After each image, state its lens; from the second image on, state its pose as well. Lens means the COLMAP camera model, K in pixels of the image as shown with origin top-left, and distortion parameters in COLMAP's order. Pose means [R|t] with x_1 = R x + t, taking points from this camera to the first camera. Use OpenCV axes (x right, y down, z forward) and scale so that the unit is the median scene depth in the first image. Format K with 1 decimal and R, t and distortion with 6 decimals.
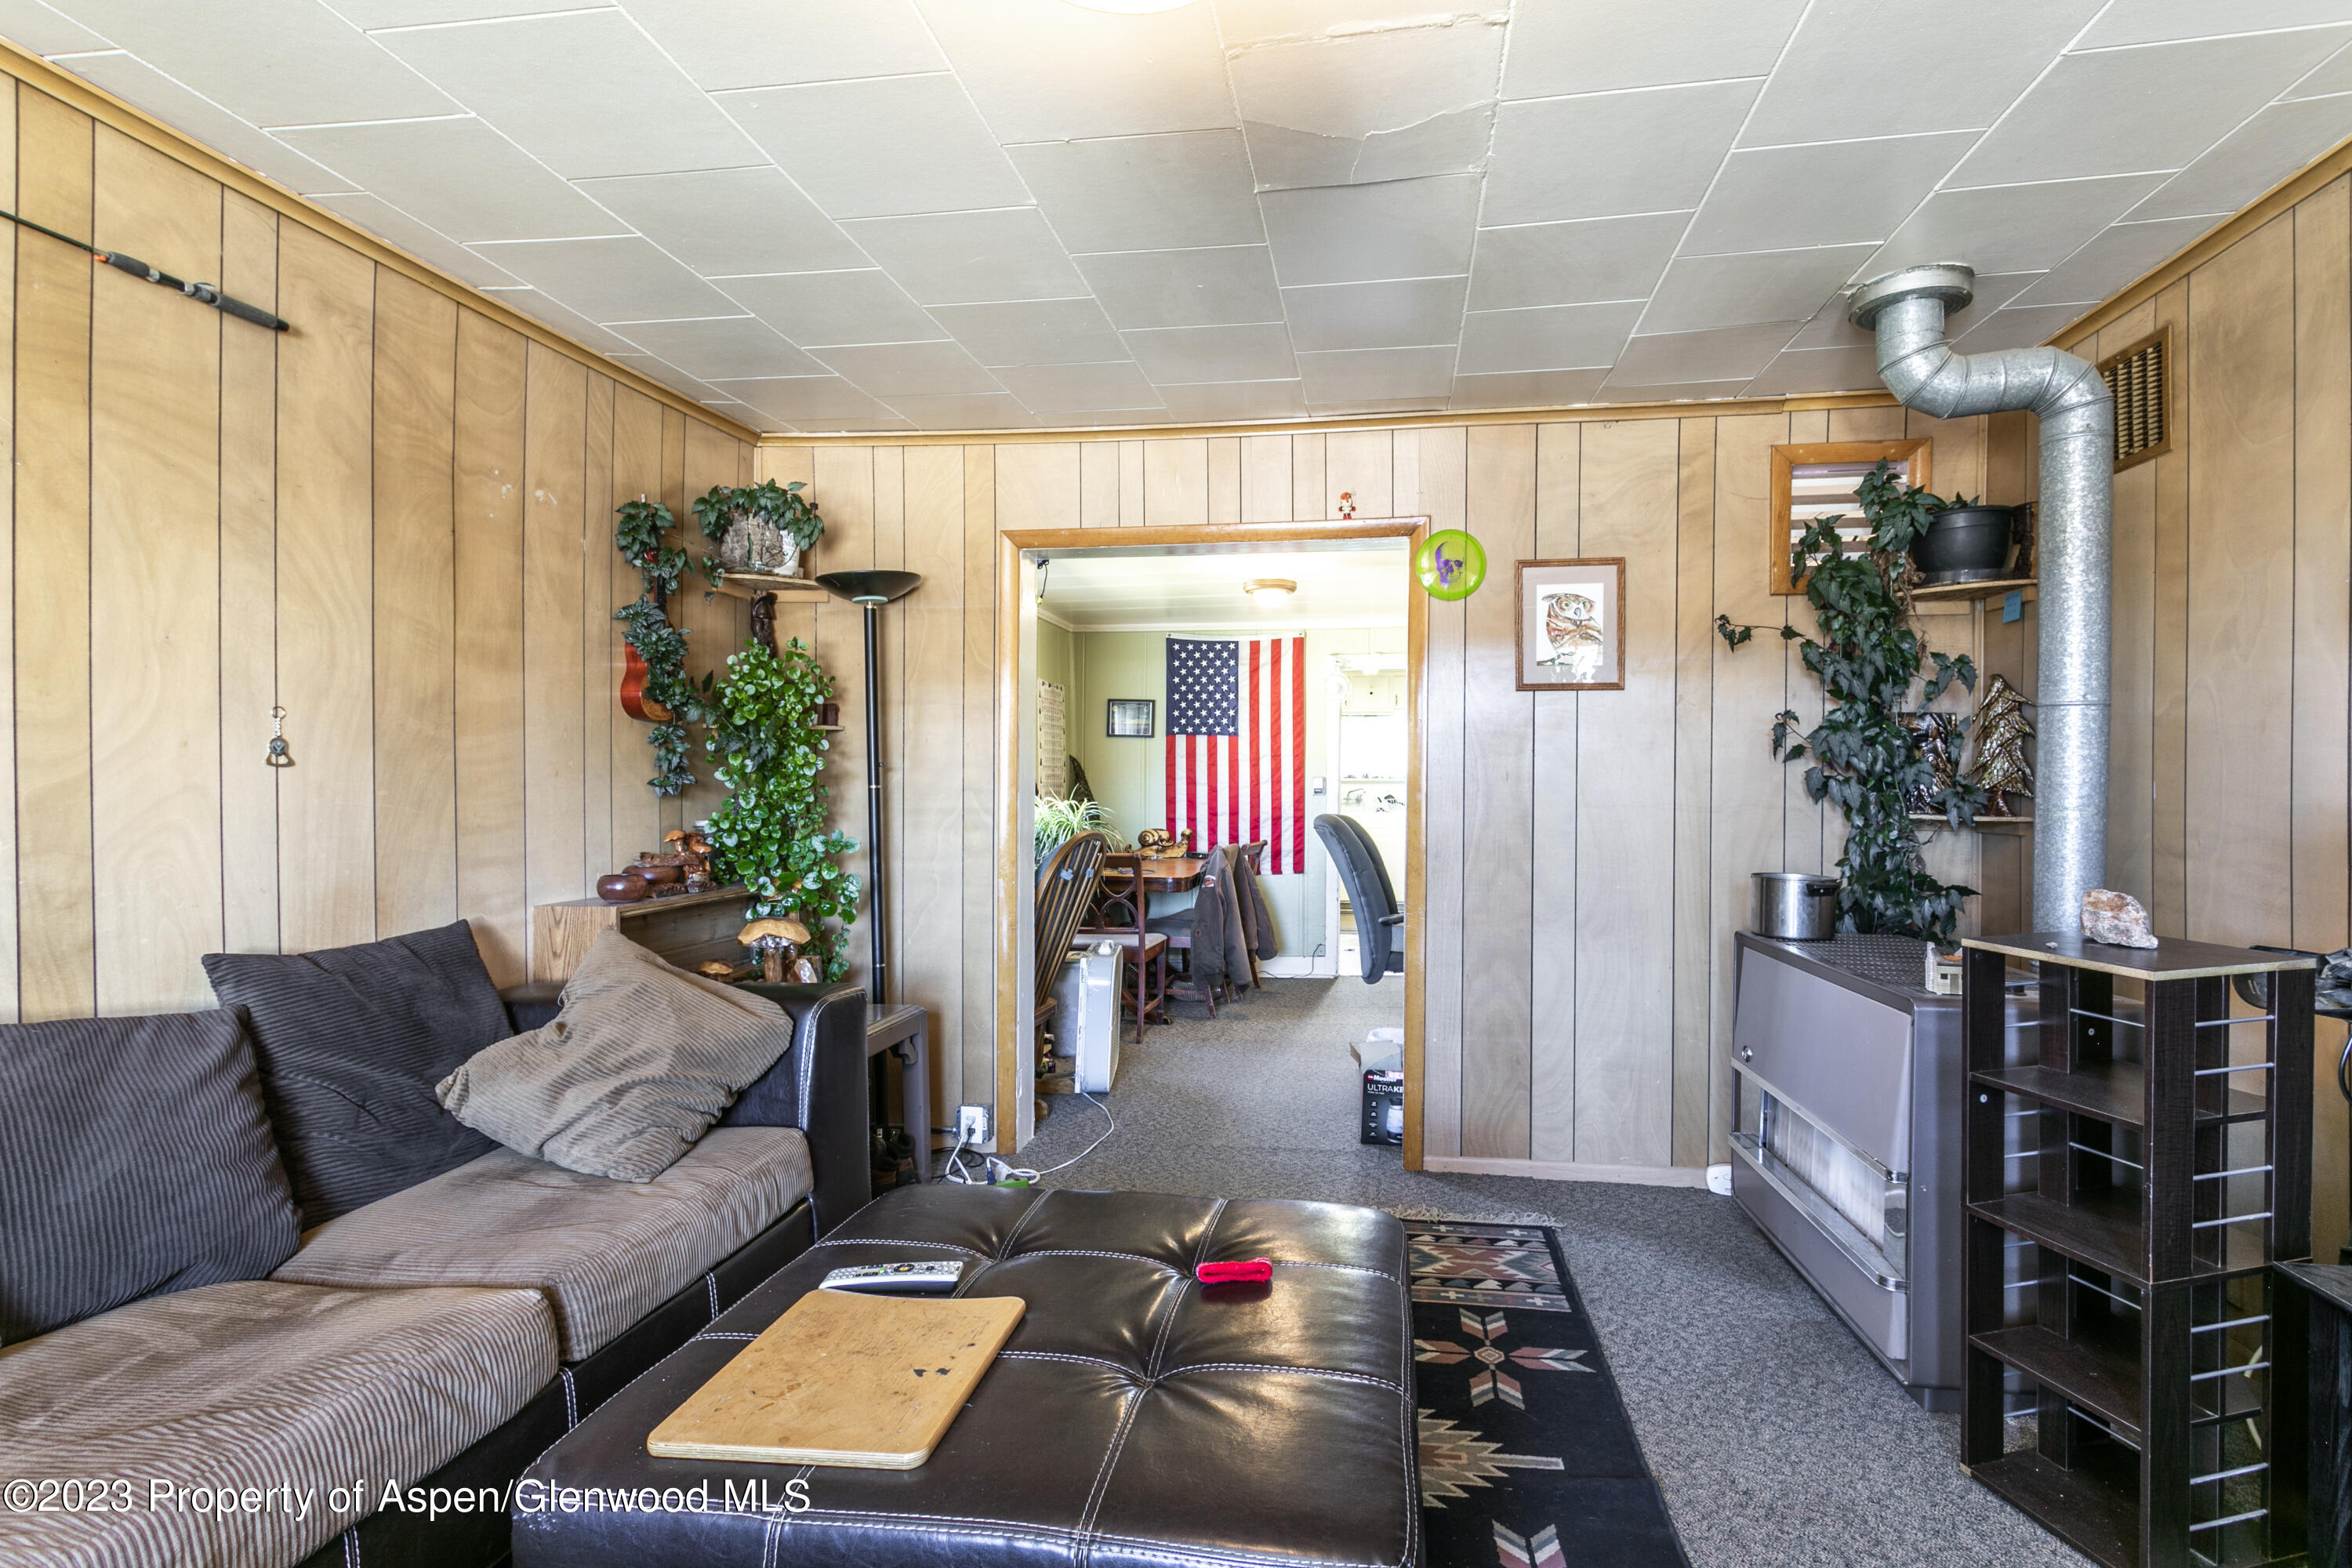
lens RADIAL K [[1129.7, 0, 1184.1], [0, 1129.7, 789.9], [0, 0, 1]] dist [0.000638, 0.000031]
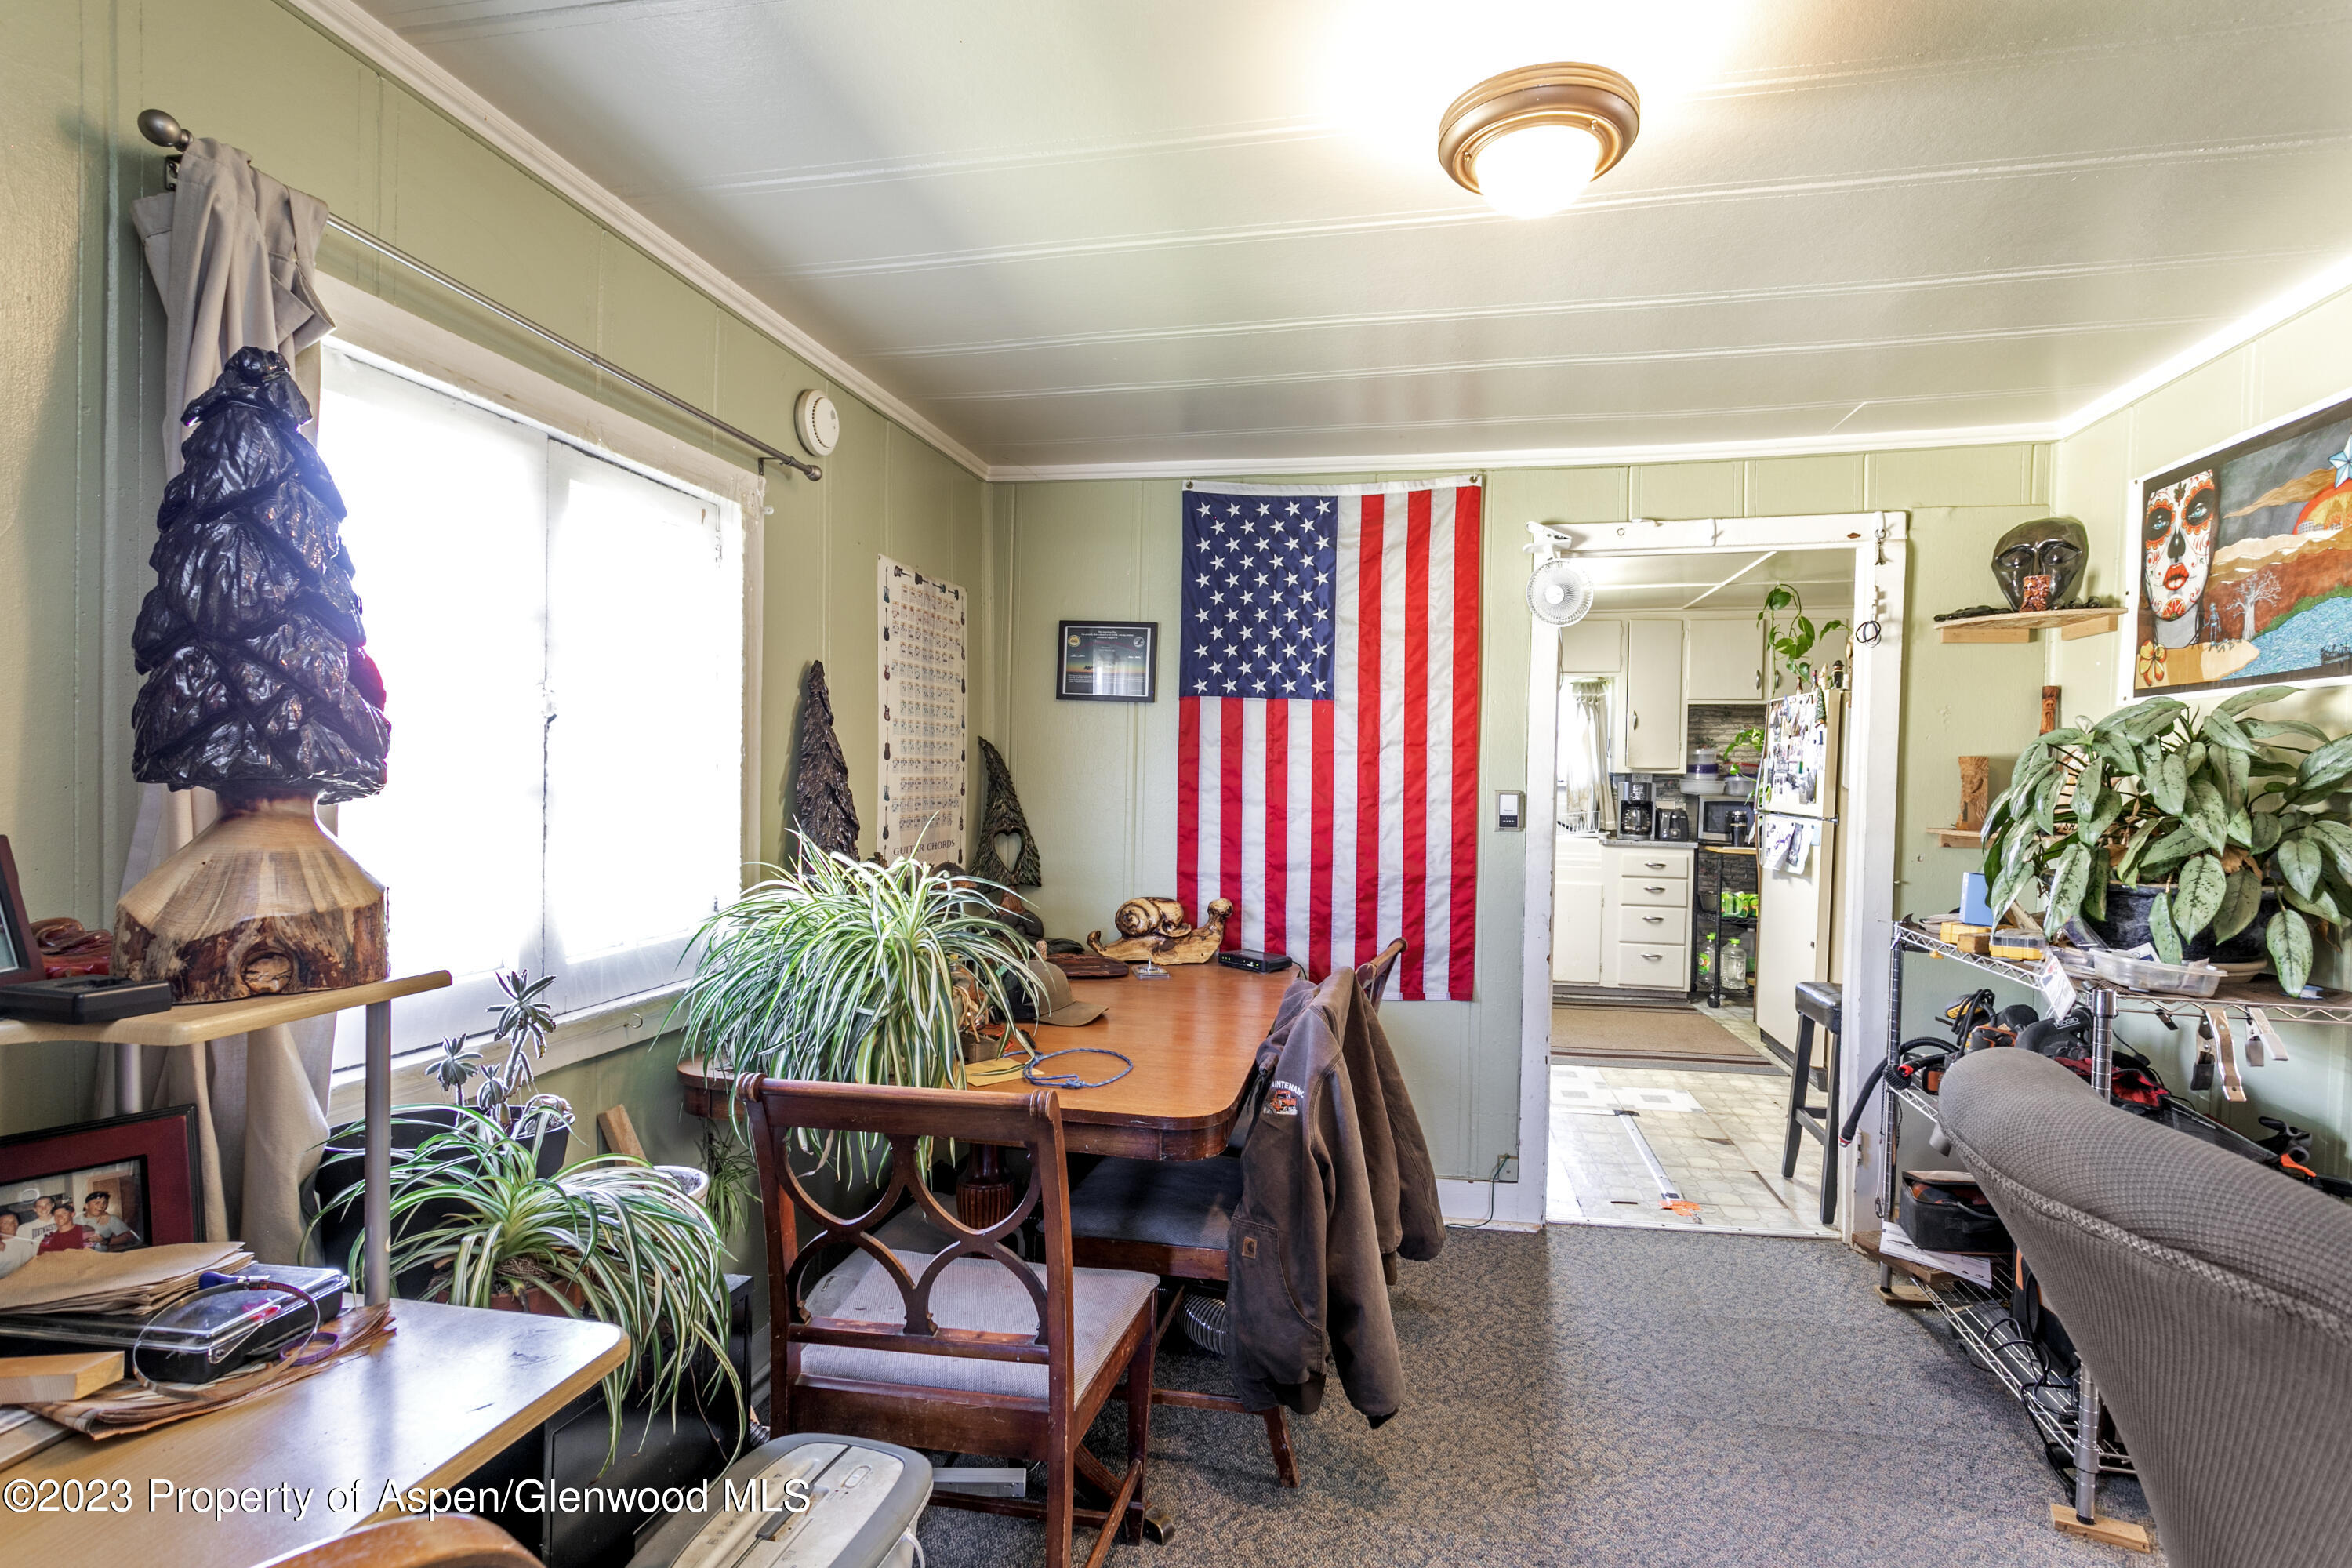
lens RADIAL K [[1129.7, 0, 1184.4], [0, 1129.7, 787.7], [0, 0, 1]] dist [0.000638, 0.000031]
pose [[0.999258, 0.013712, -0.035987, 0.003684], [-0.013011, 0.999722, 0.019655, -0.019946], [0.036246, -0.019172, 0.999159, 0.530398]]
